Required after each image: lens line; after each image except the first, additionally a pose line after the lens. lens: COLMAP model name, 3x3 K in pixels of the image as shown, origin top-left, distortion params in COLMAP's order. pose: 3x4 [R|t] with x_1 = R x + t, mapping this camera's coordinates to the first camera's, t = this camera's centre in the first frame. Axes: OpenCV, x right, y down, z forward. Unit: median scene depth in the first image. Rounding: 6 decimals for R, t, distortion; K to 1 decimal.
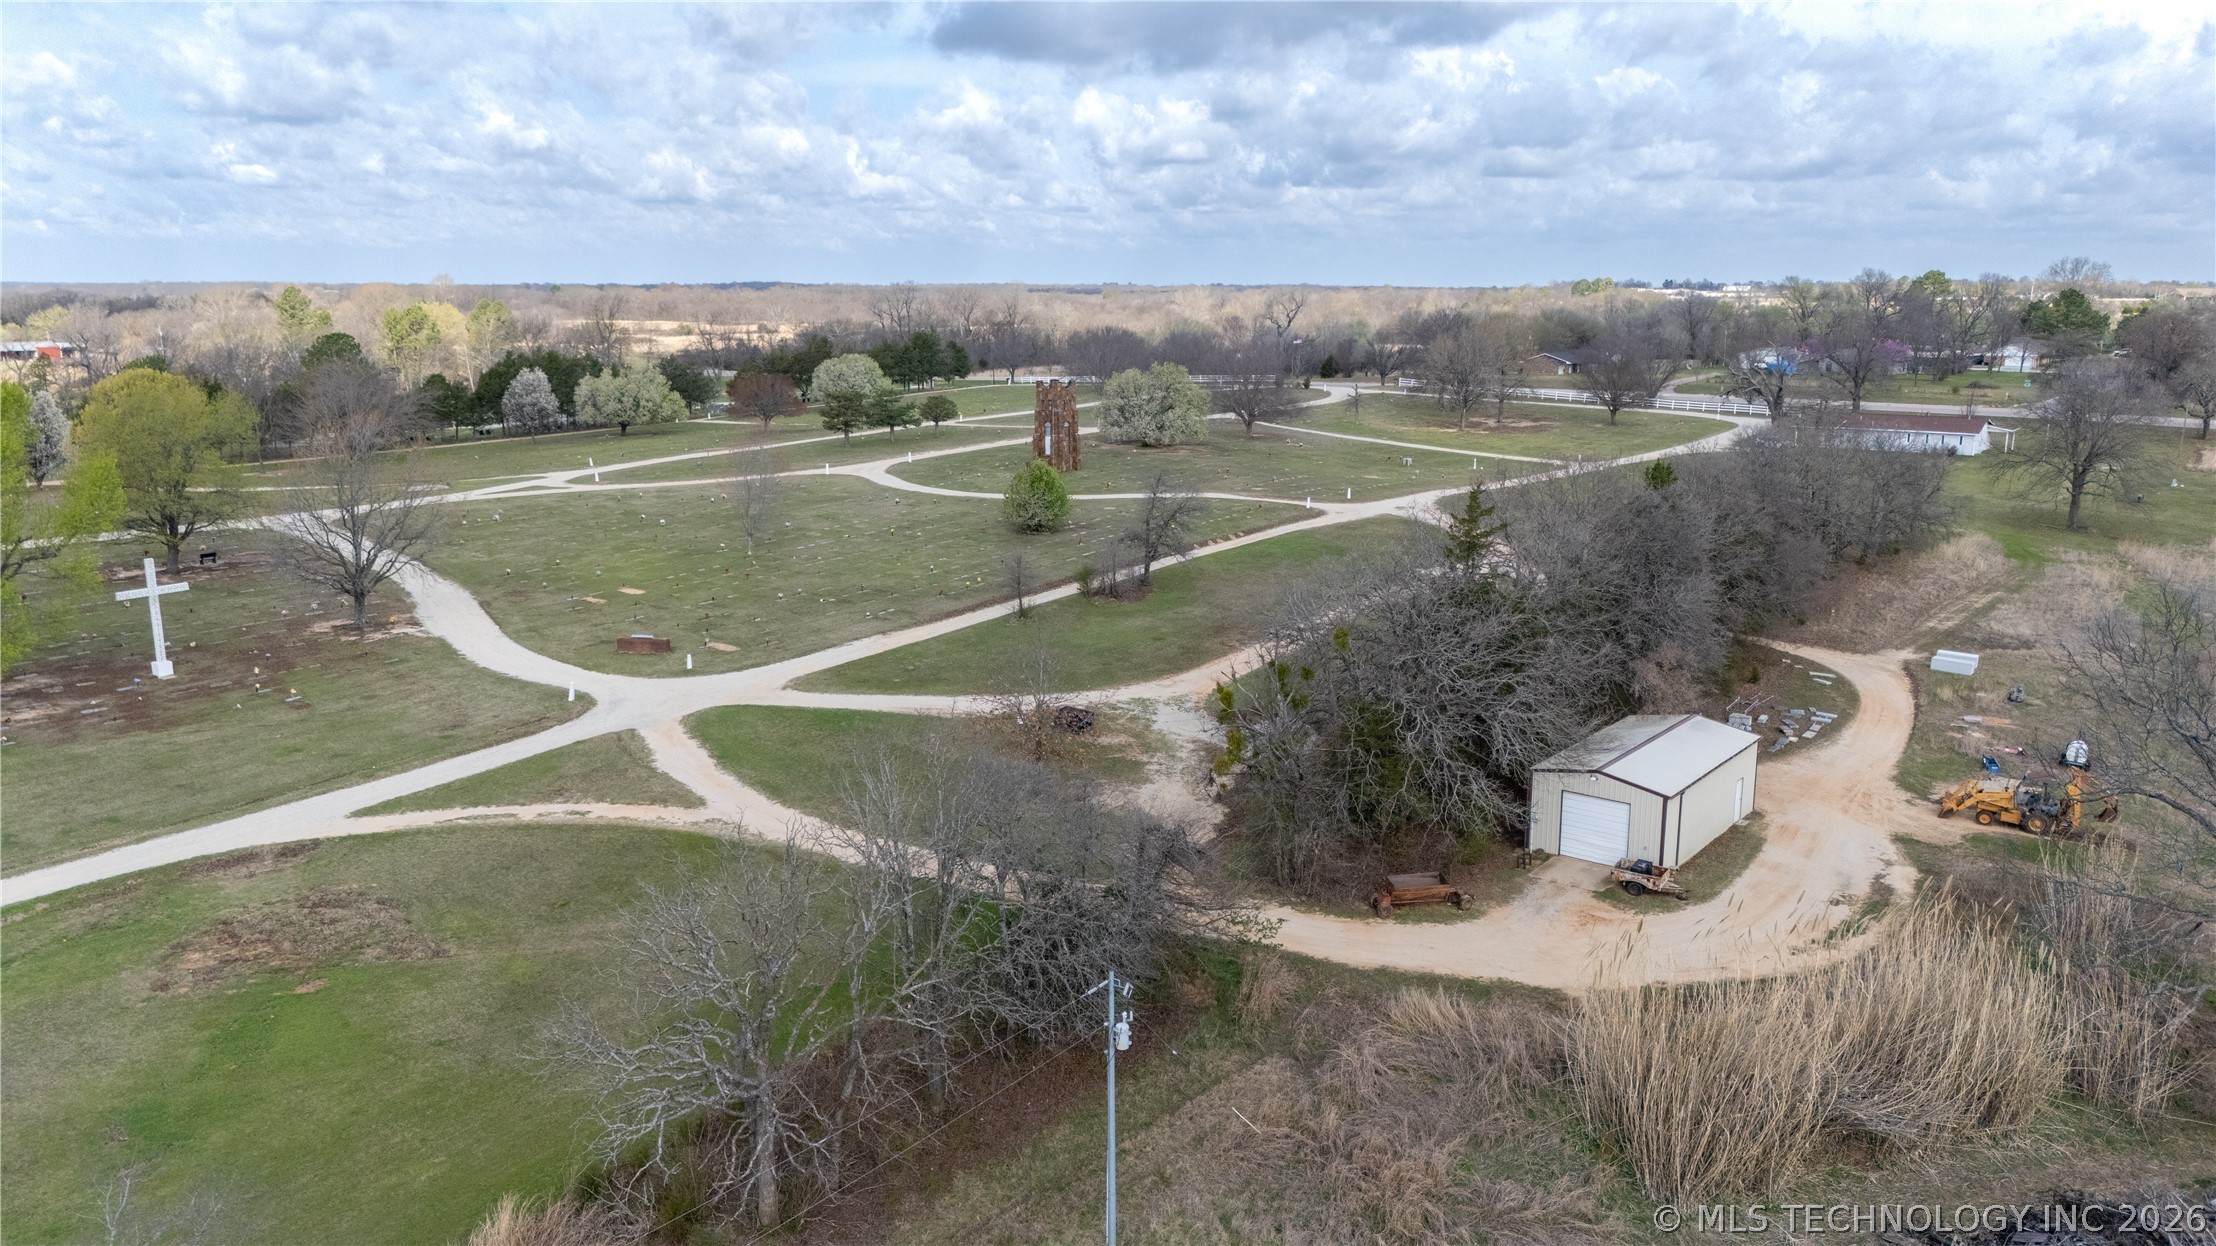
lens RADIAL K [[1591.0, 0, 1106.5], [0, 1591.0, 623.3], [0, 0, 1]] dist [-0.006447, 0.071540]
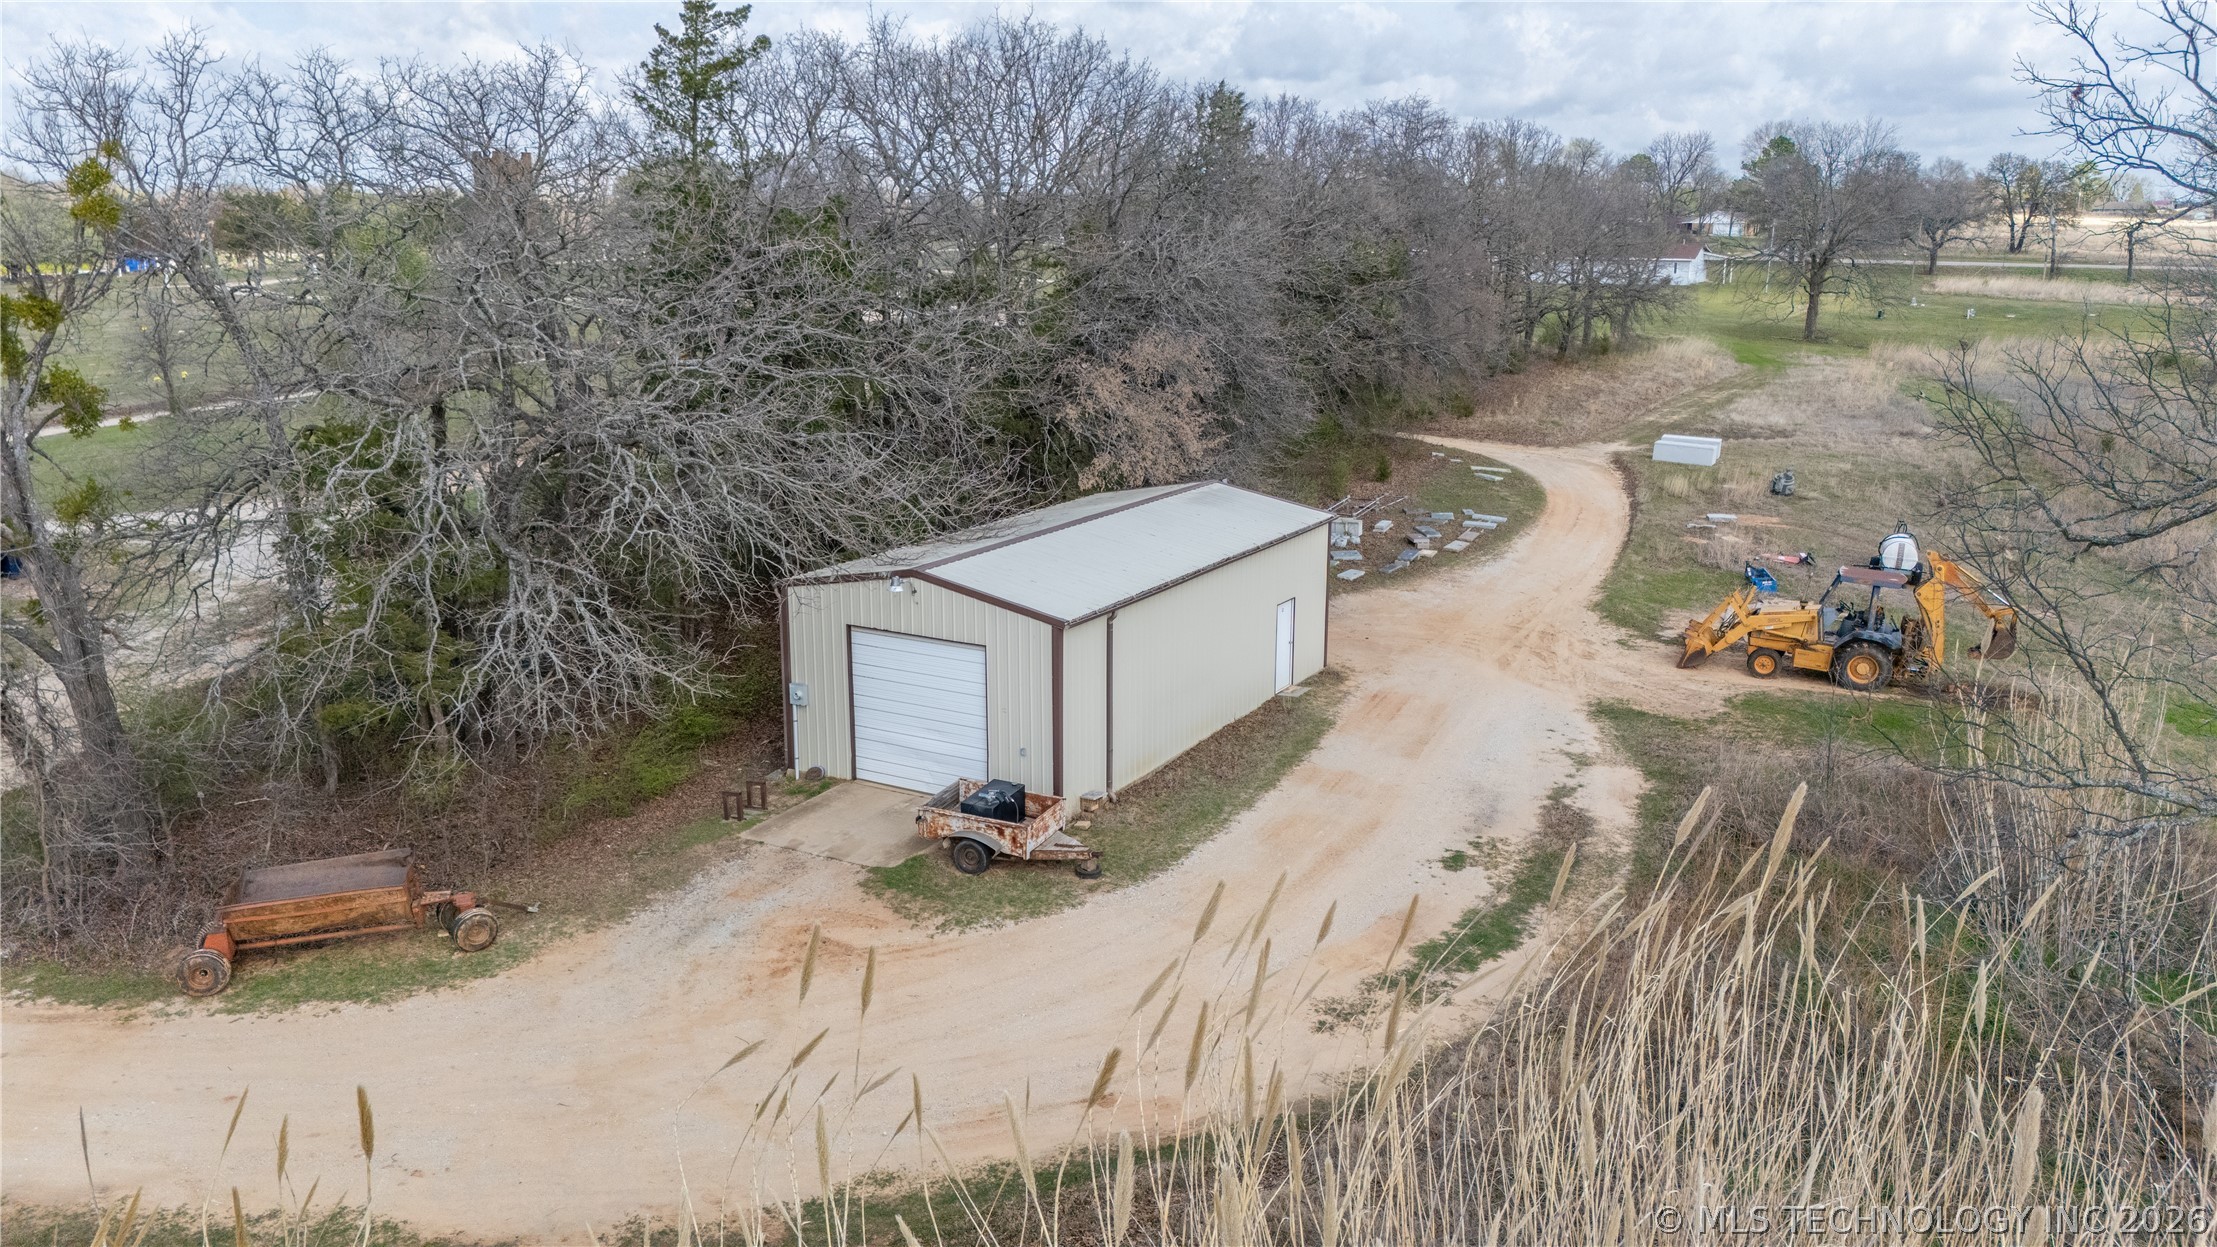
lens RADIAL K [[1624.7, 0, 1114.4], [0, 1624.7, 620.2], [0, 0, 1]] dist [0.082353, -0.078725]
pose [[0.985911, -0.033777, 0.163826, 0.254402], [0.027785, 0.998863, 0.038730, 0.079335], [-0.164947, -0.033632, 0.985729, 0.506377]]
